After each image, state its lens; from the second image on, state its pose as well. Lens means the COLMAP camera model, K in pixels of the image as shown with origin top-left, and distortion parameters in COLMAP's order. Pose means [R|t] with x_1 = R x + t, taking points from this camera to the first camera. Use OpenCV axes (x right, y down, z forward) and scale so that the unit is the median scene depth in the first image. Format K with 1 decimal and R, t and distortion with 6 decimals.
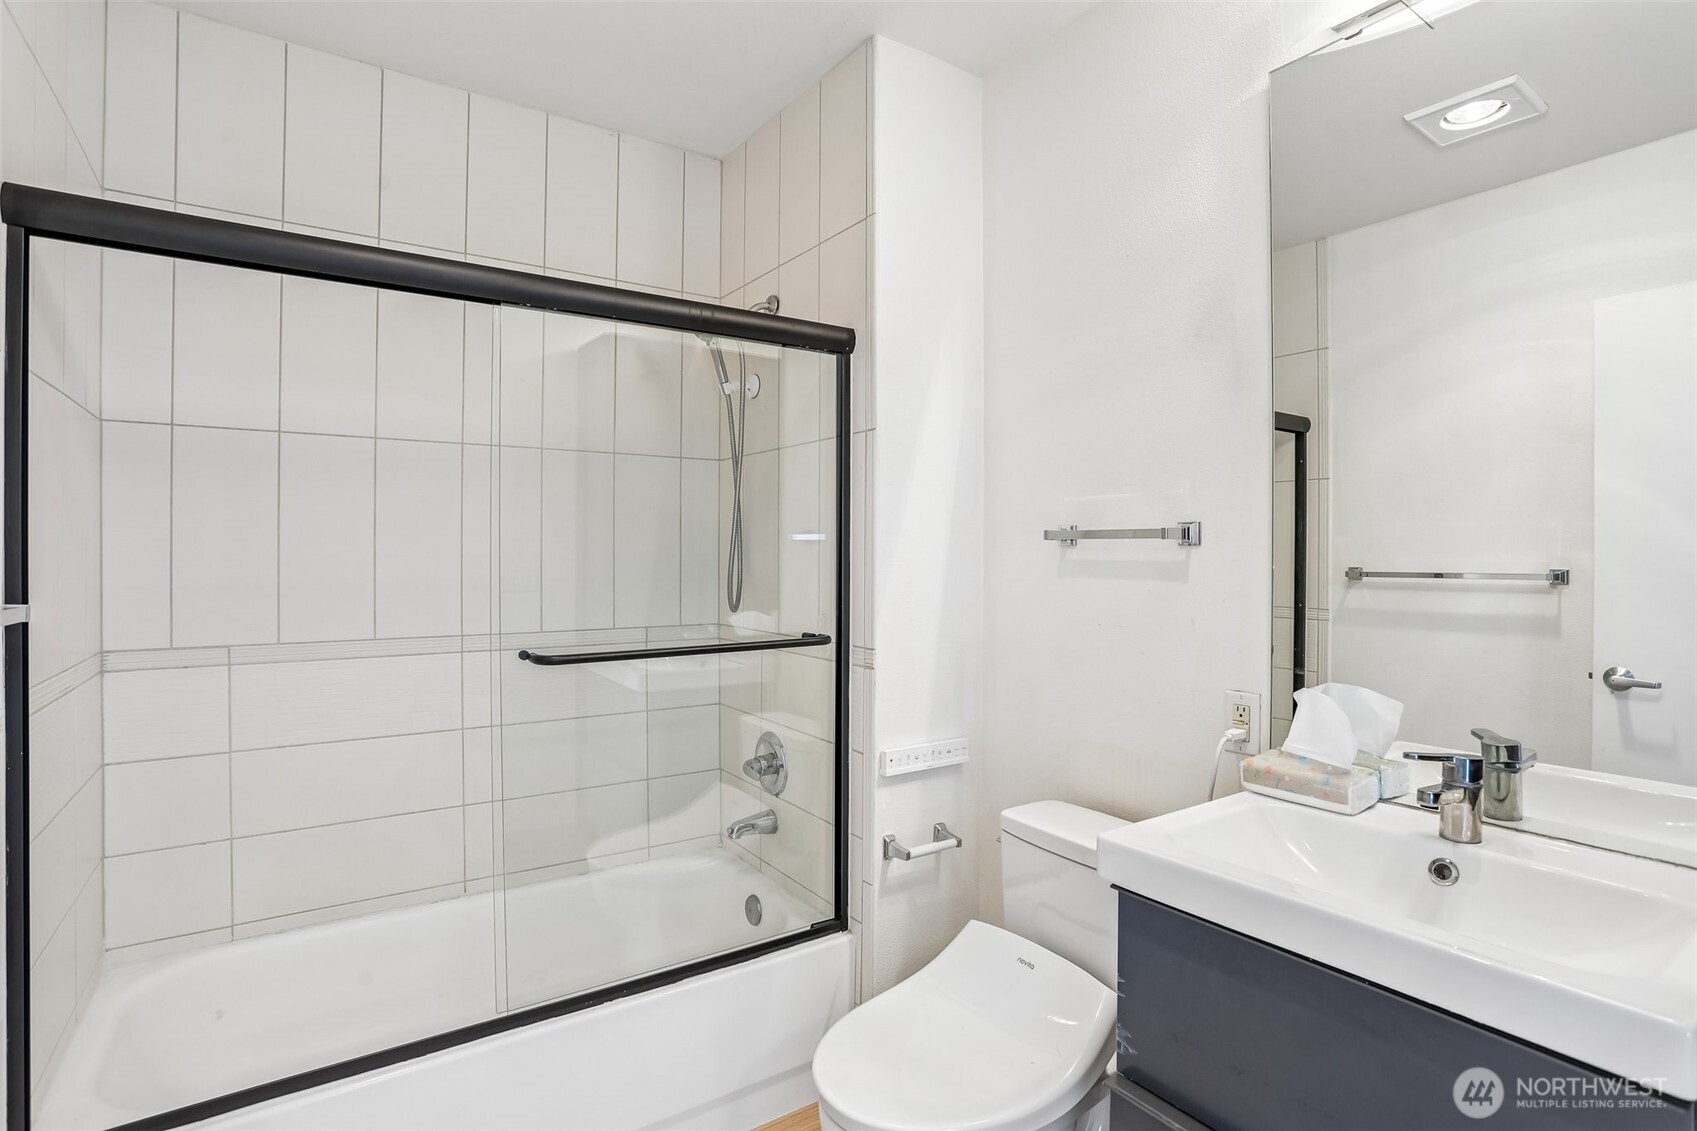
lens RADIAL K [[833.2, 0, 844.7], [0, 833.2, 554.9], [0, 0, 1]] dist [-0.076439, 0.035586]
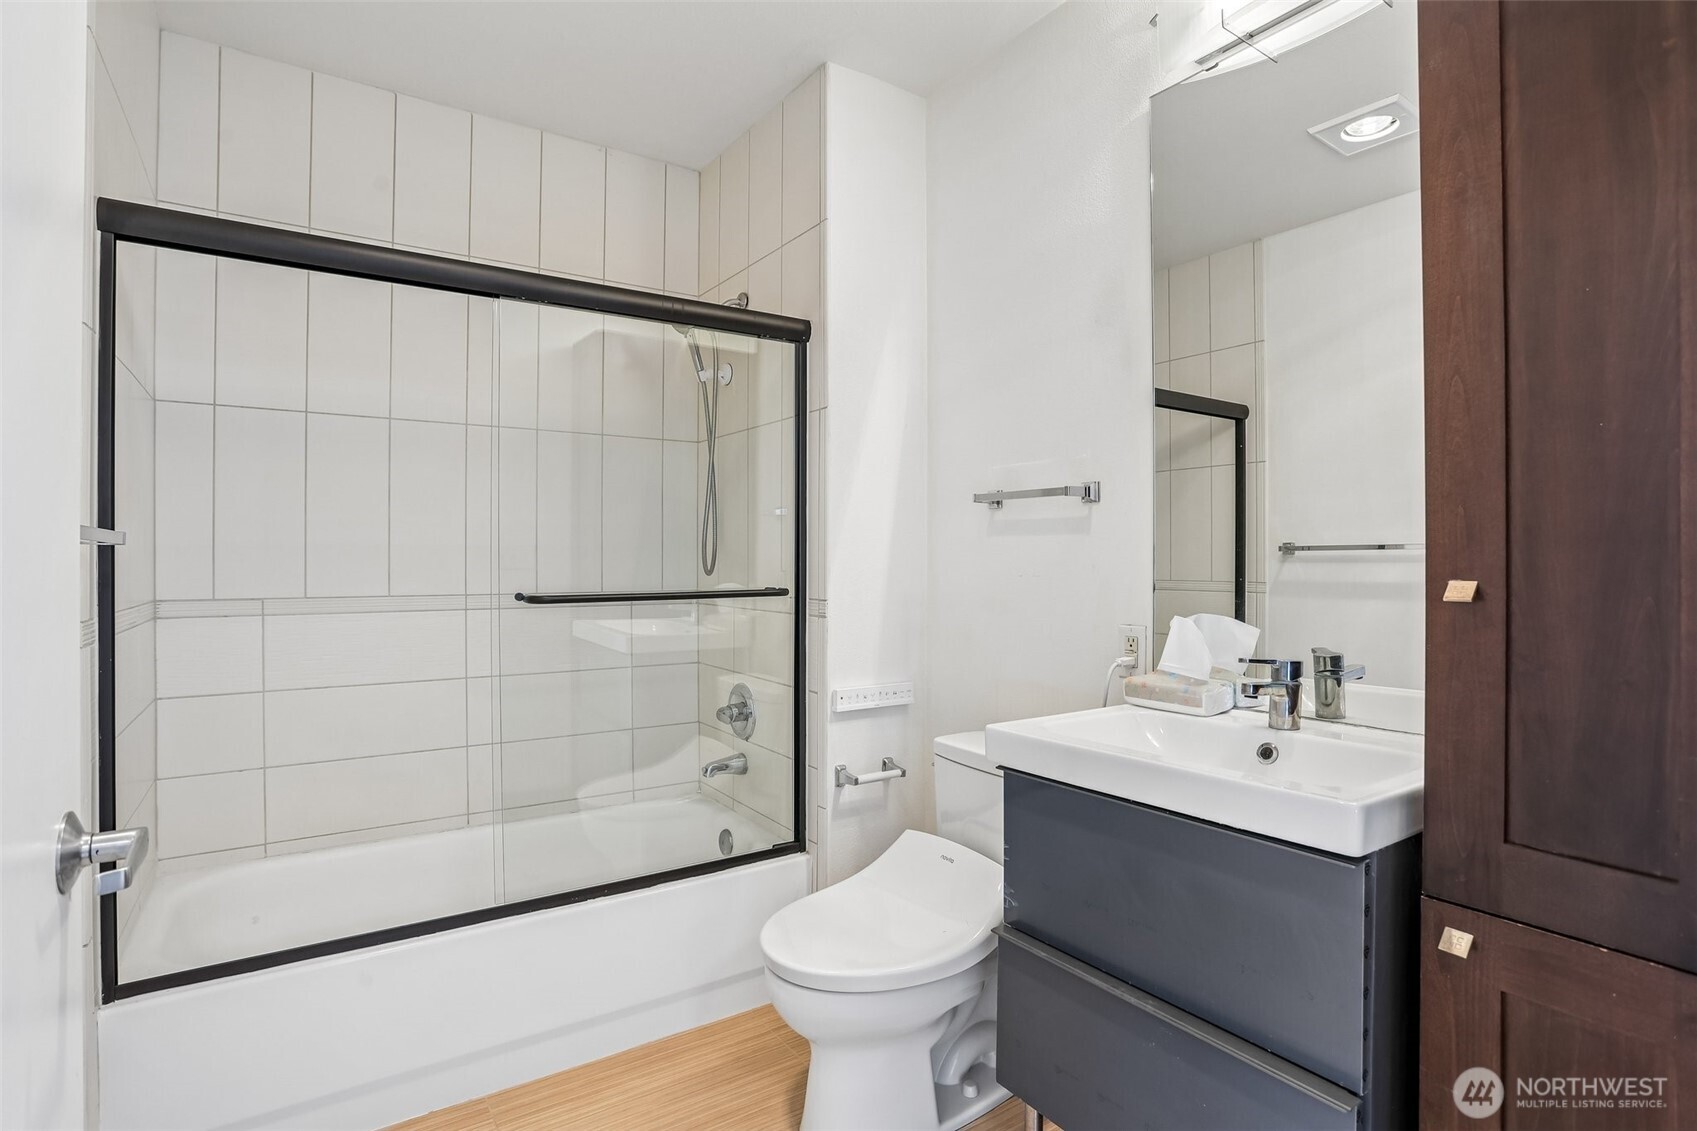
lens RADIAL K [[847.6, 0, 848.5], [0, 847.6, 565.5], [0, 0, 1]] dist [-0.081624, 0.043720]
pose [[0.999993, -0.002141, -0.003063, 0.067778], [0.002140, 0.999998, -0.000279, 0.064709], [0.003064, 0.000273, 0.999995, -0.156619]]
